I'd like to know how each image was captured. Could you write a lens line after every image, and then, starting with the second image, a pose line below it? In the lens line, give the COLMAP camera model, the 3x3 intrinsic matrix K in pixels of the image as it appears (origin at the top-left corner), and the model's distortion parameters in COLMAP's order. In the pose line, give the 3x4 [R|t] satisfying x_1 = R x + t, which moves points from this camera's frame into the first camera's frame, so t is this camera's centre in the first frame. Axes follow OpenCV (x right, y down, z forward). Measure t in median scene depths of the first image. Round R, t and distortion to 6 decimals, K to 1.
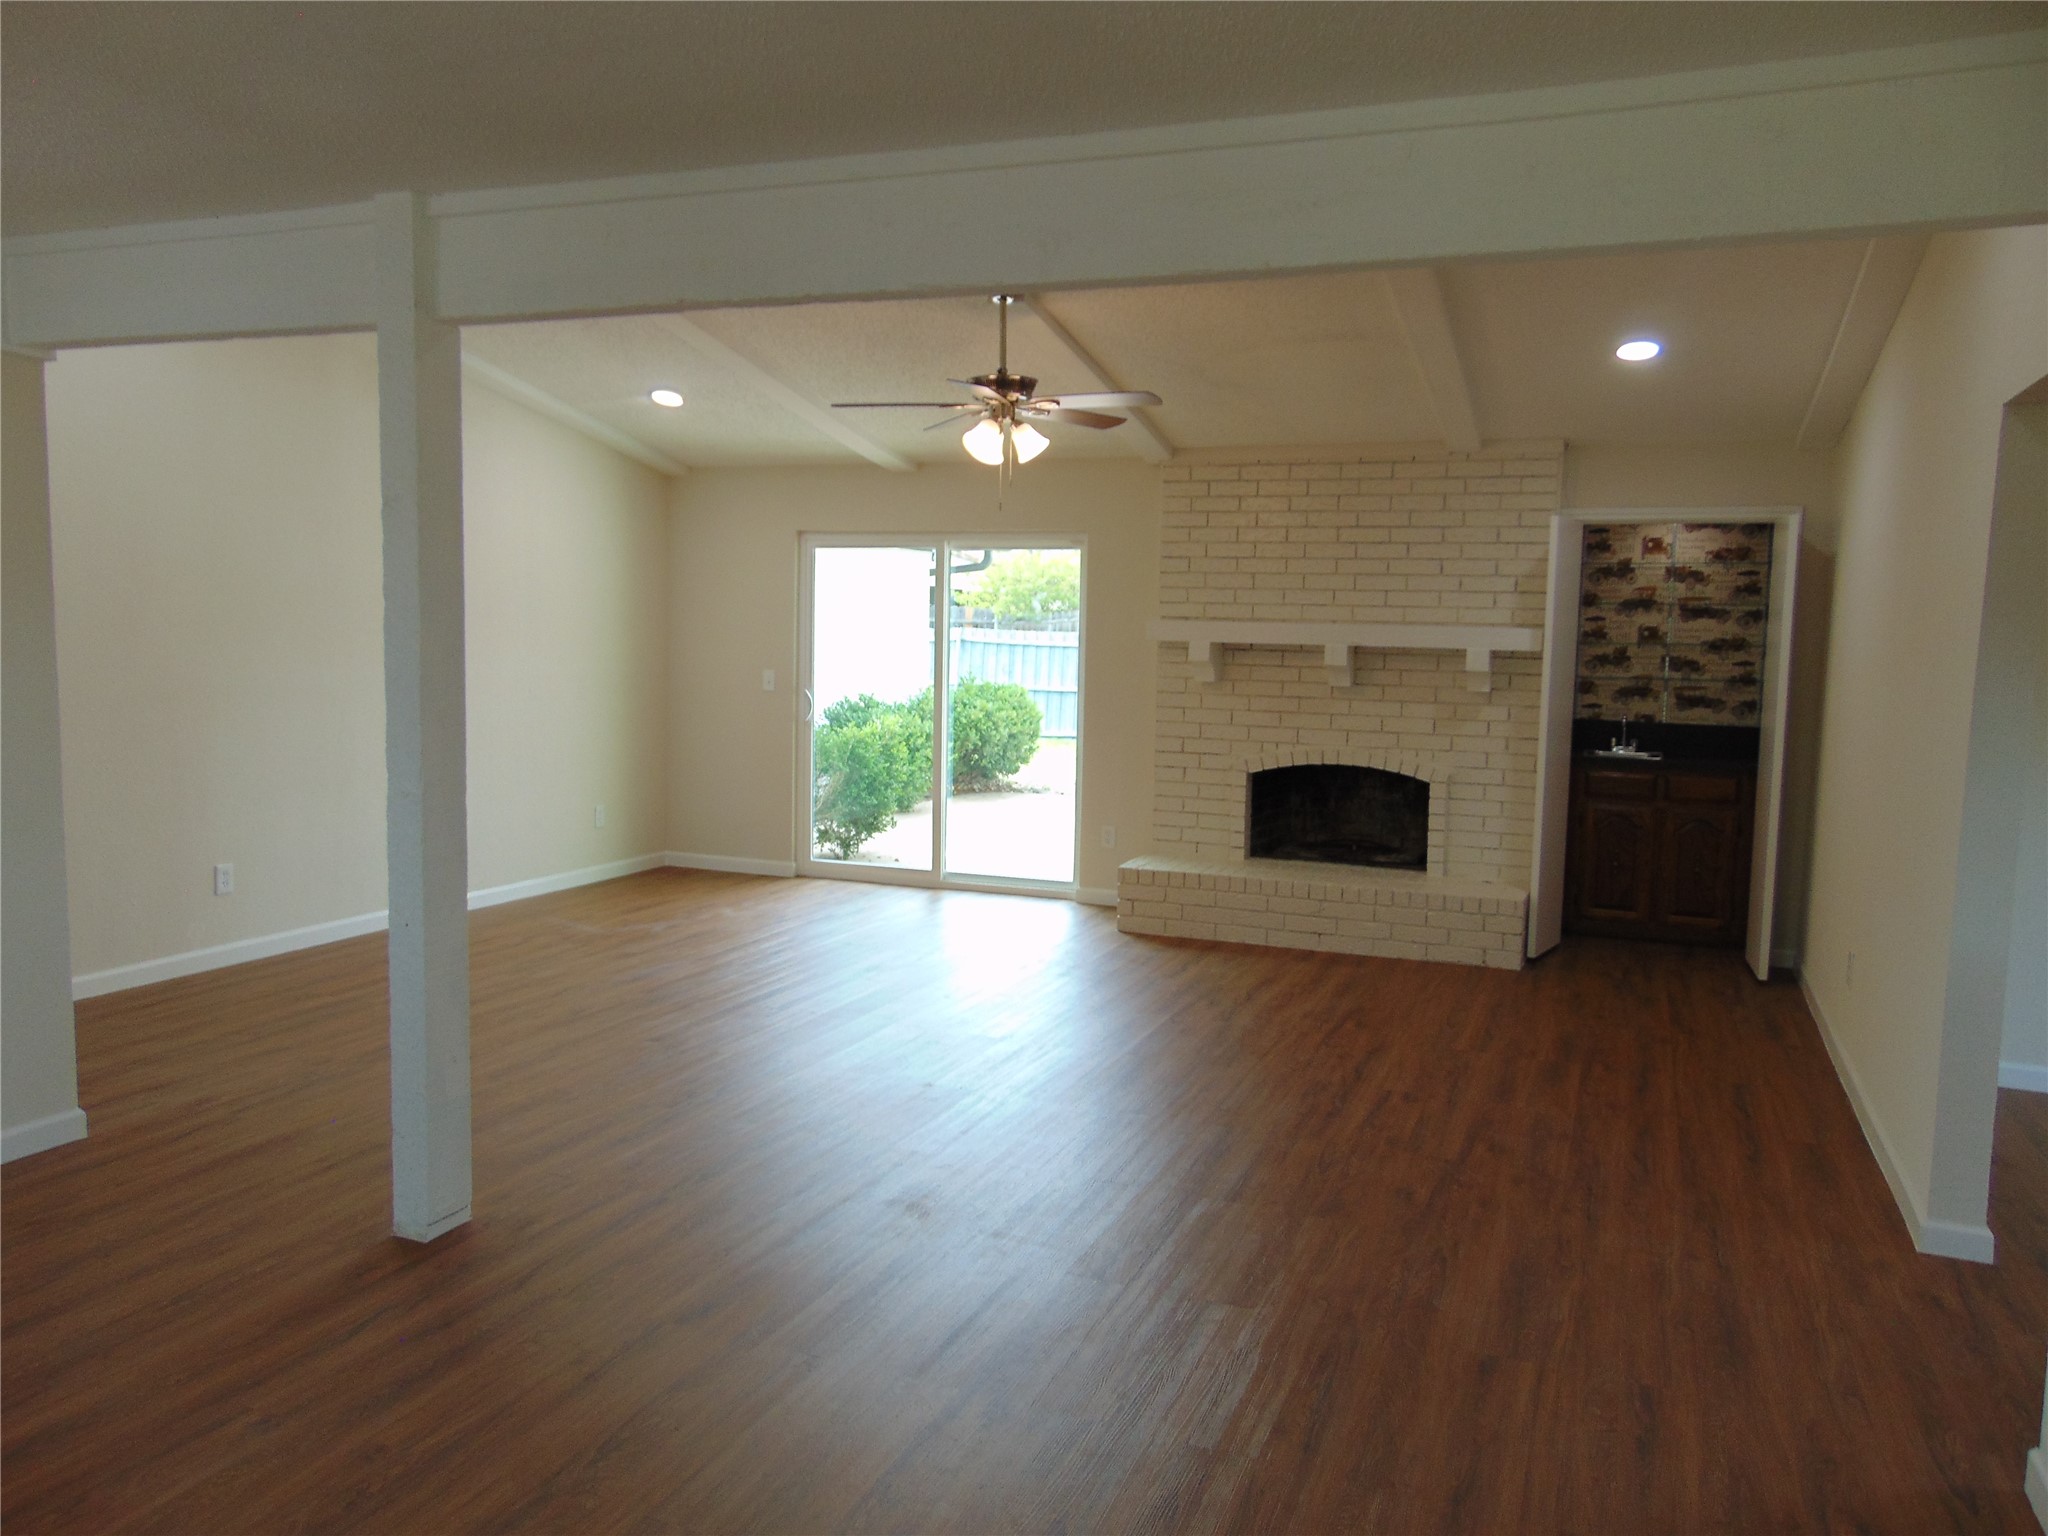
lens RADIAL K [[1543.0, 0, 1025.4], [0, 1543.0, 772.0], [0, 0, 1]] dist [-0.026682, 0.067925]
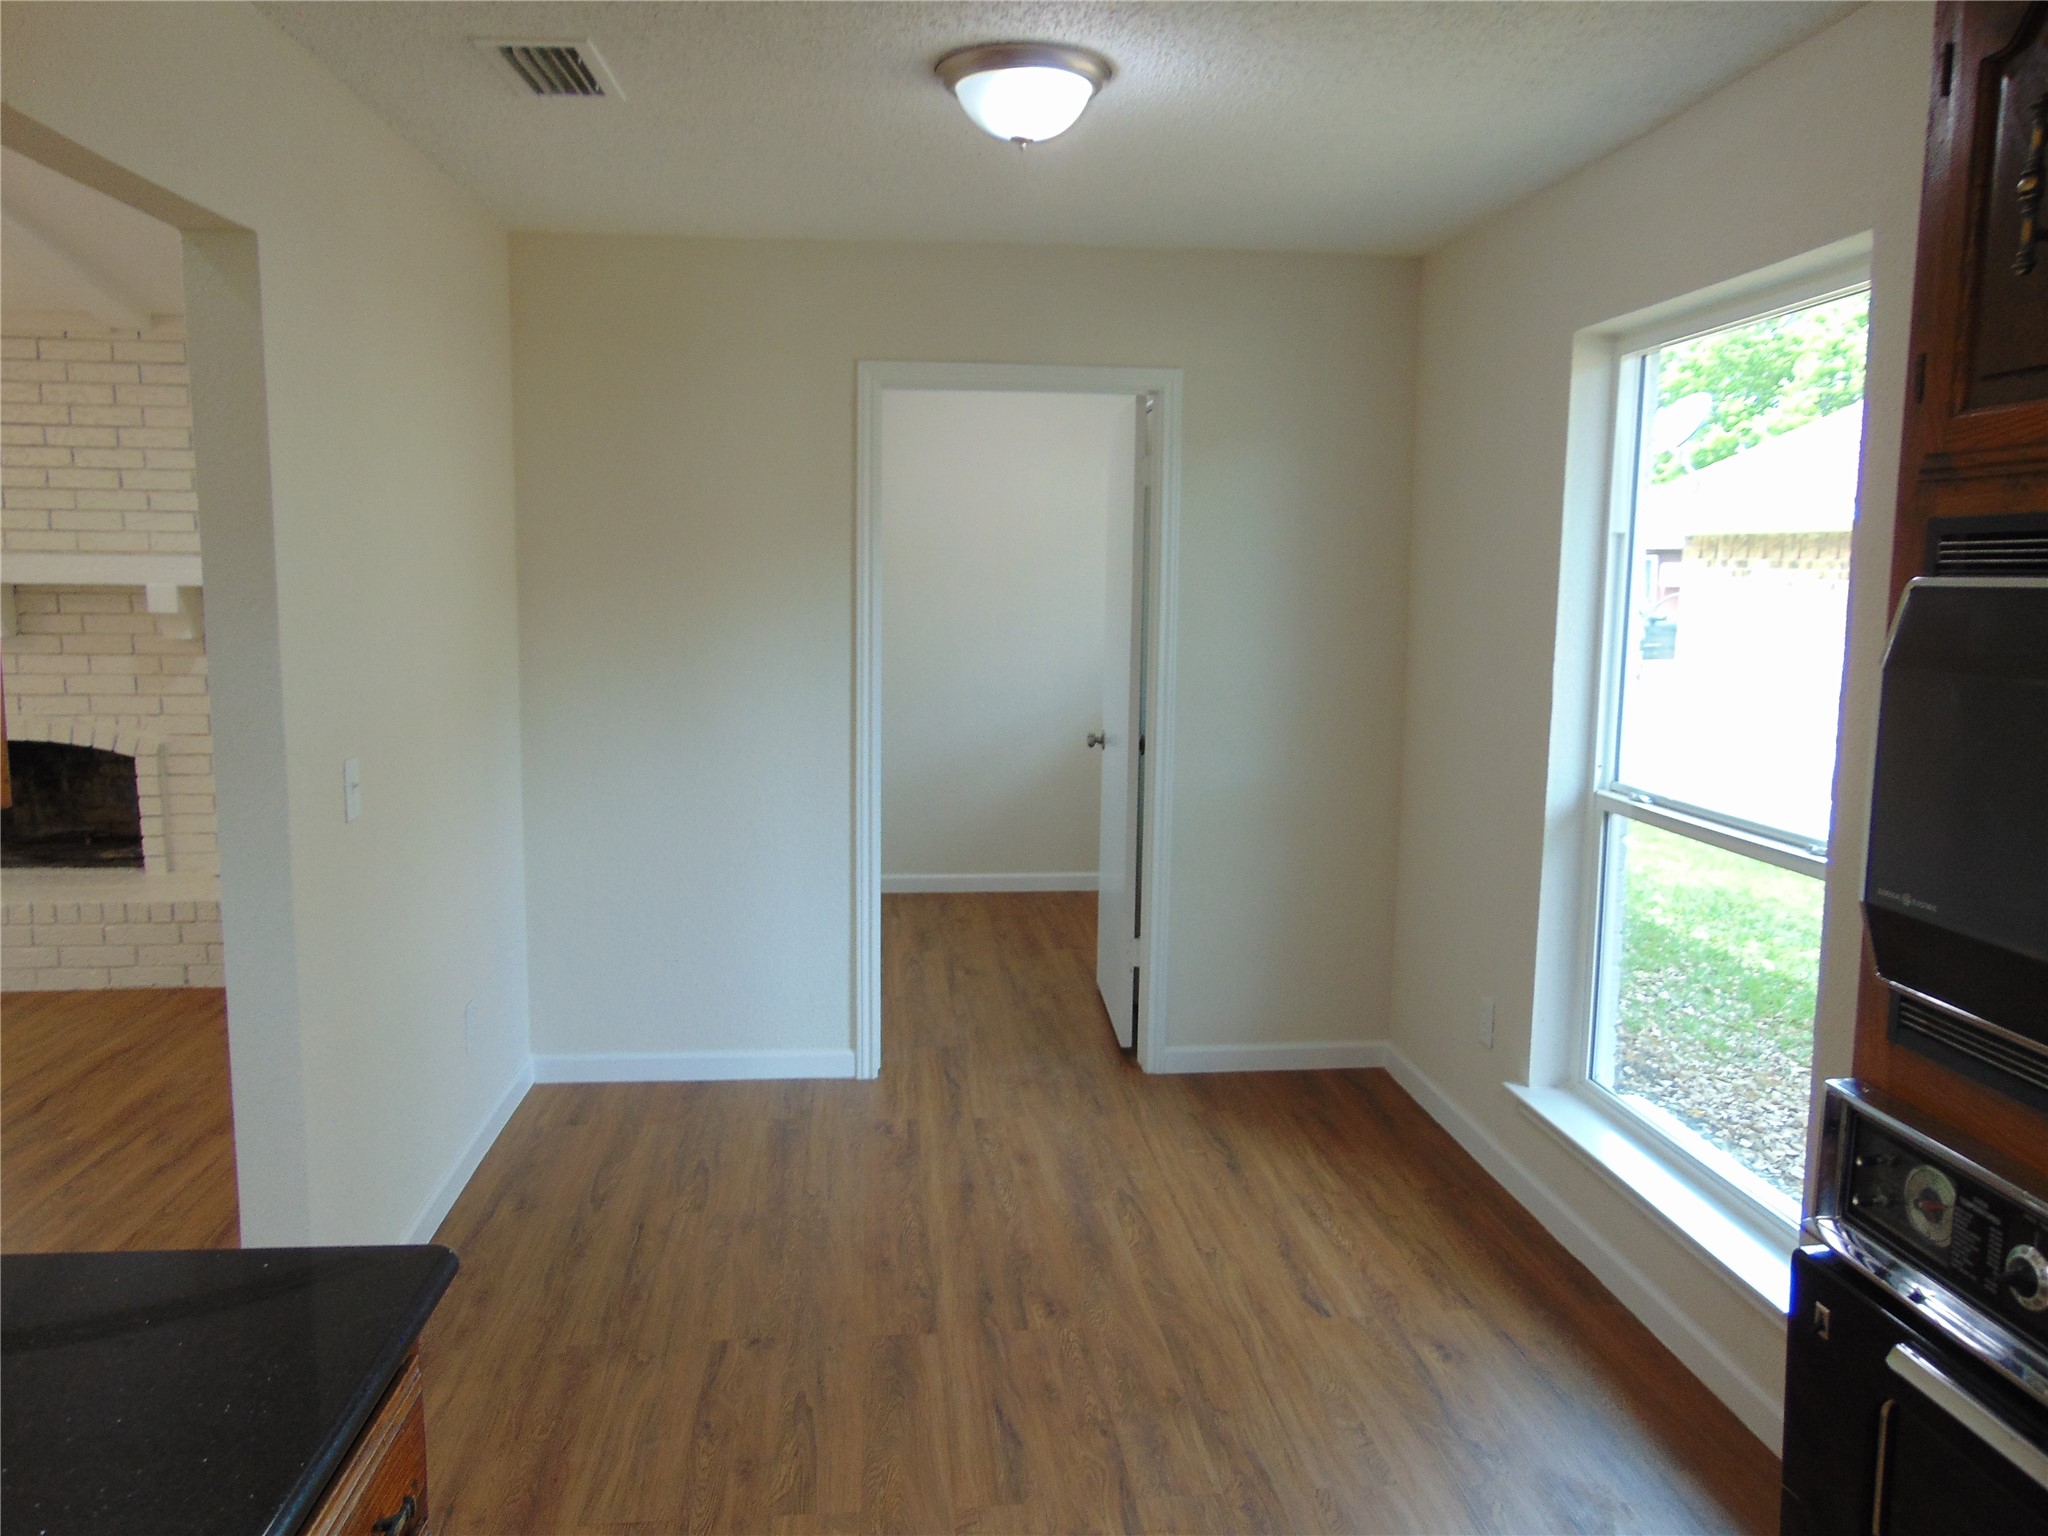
lens RADIAL K [[1543.0, 0, 1028.8], [0, 1543.0, 777.0], [0, 0, 1]] dist [-0.026682, 0.067925]
pose [[0.886913, -0.076724, 0.455521, 0.307793], [0.053730, 0.996551, 0.063237, -0.007937], [-0.458802, -0.031611, 0.887976, 0.093433]]
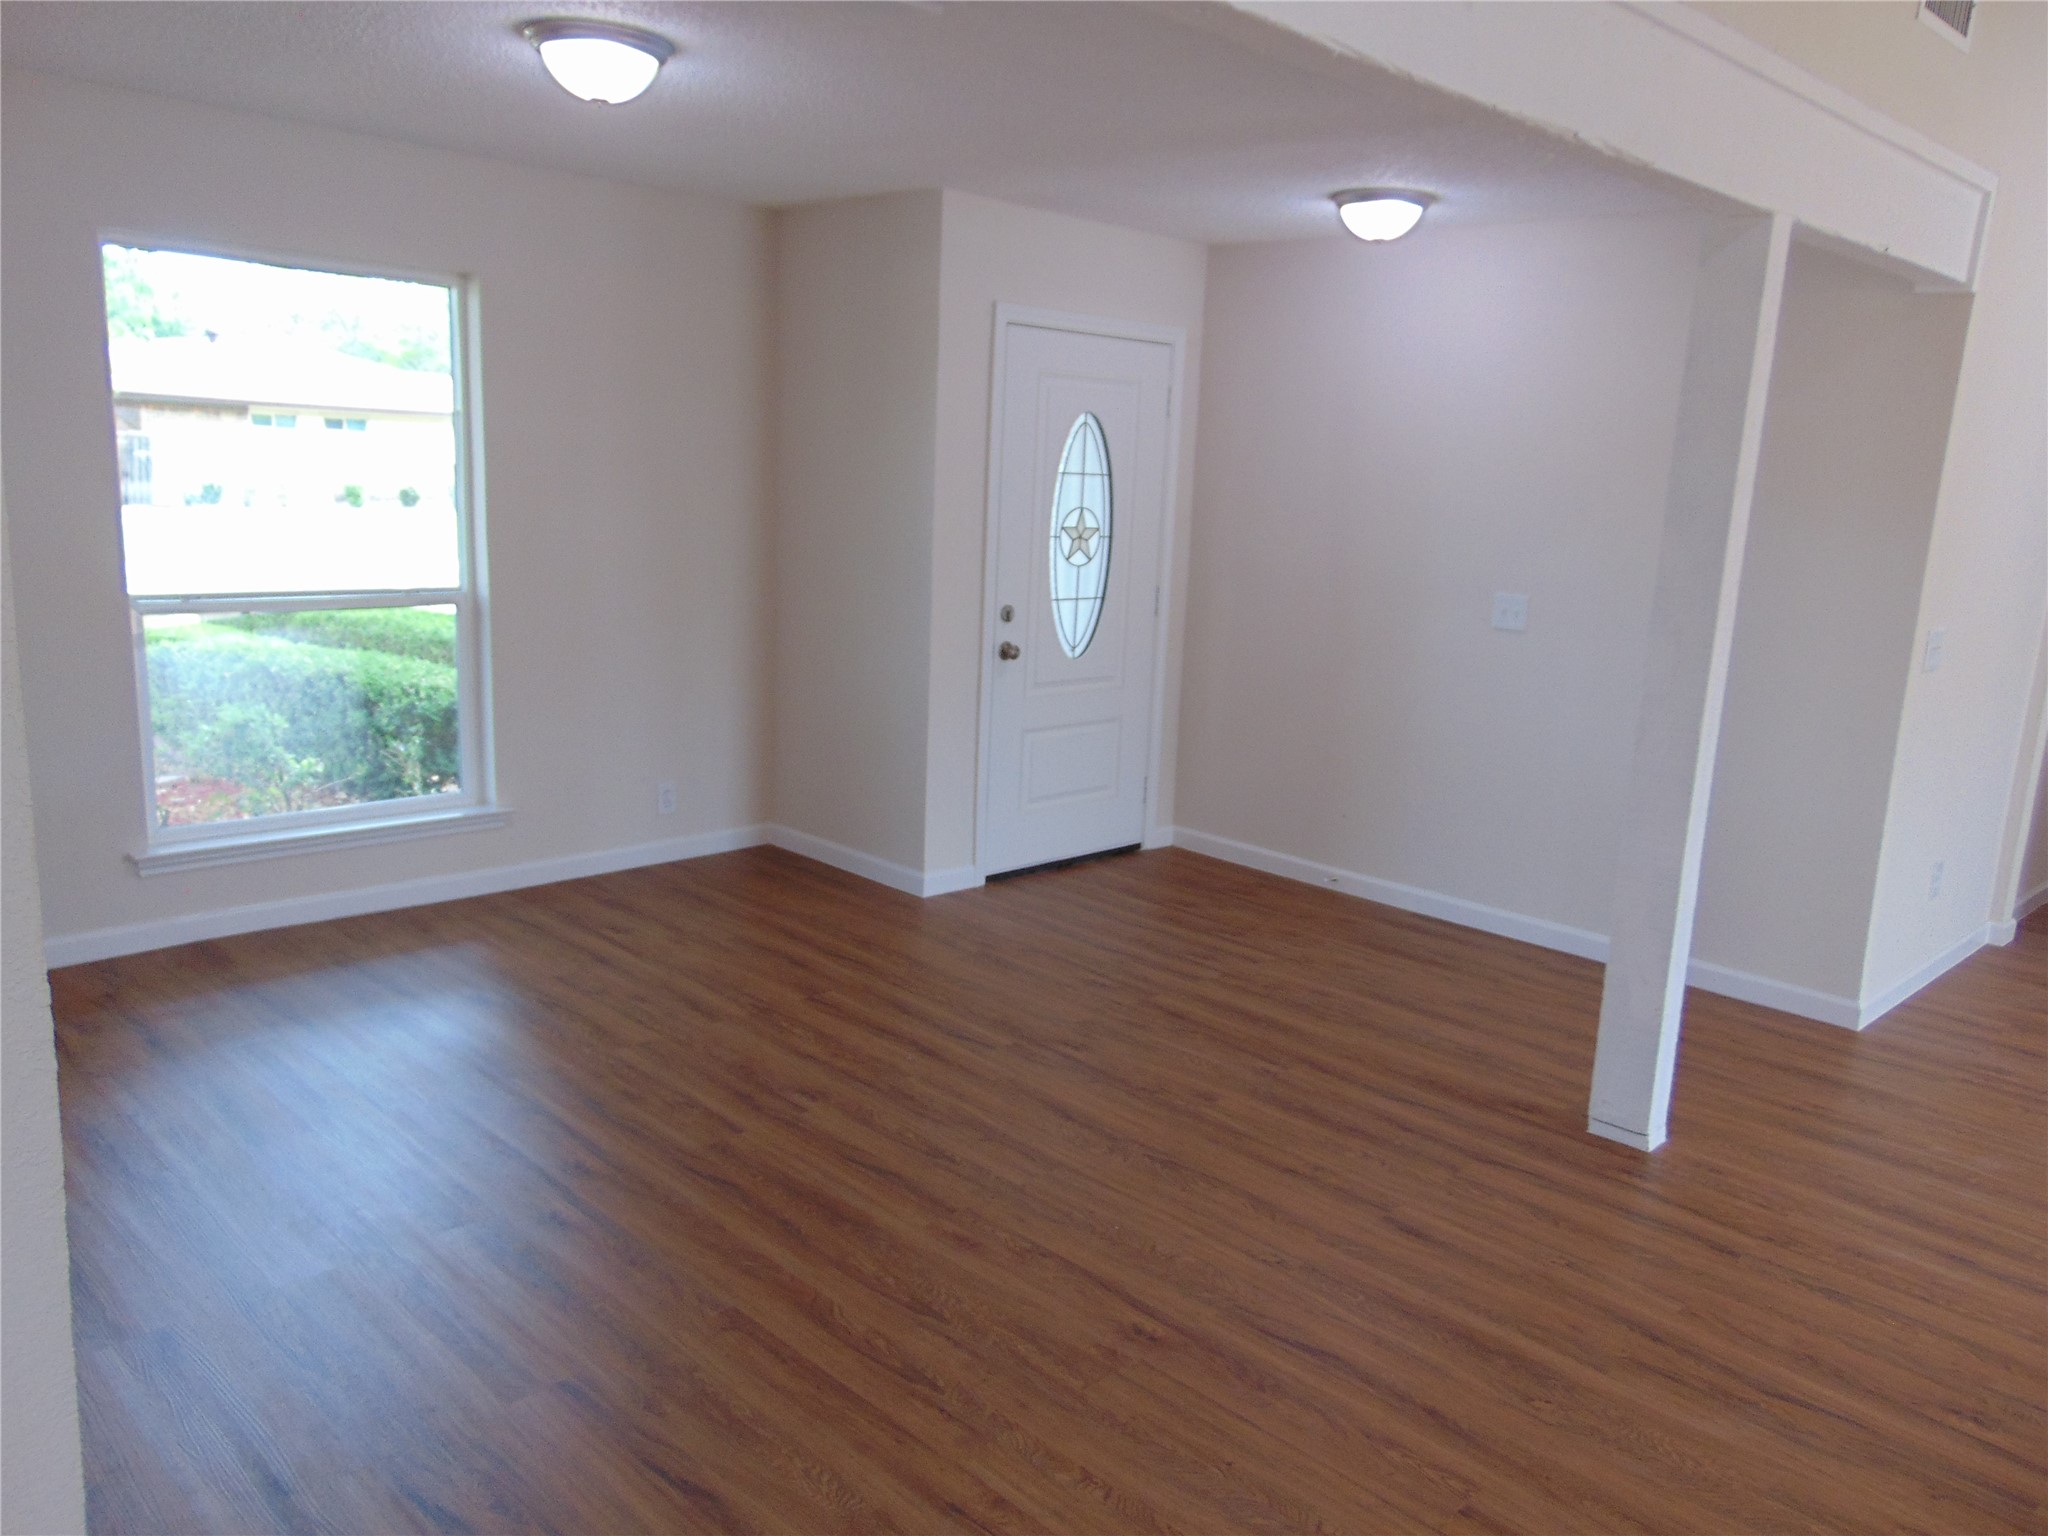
lens RADIAL K [[1543.0, 0, 1009.3], [0, 1543.0, 778.5], [0, 0, 1]] dist [-0.026682, 0.067925]
pose [[-0.399642, 0.146121, -0.904950, 0.328991], [-0.143306, 0.965116, 0.219122, -0.047540], [0.905400, 0.217255, -0.364760, 0.474255]]
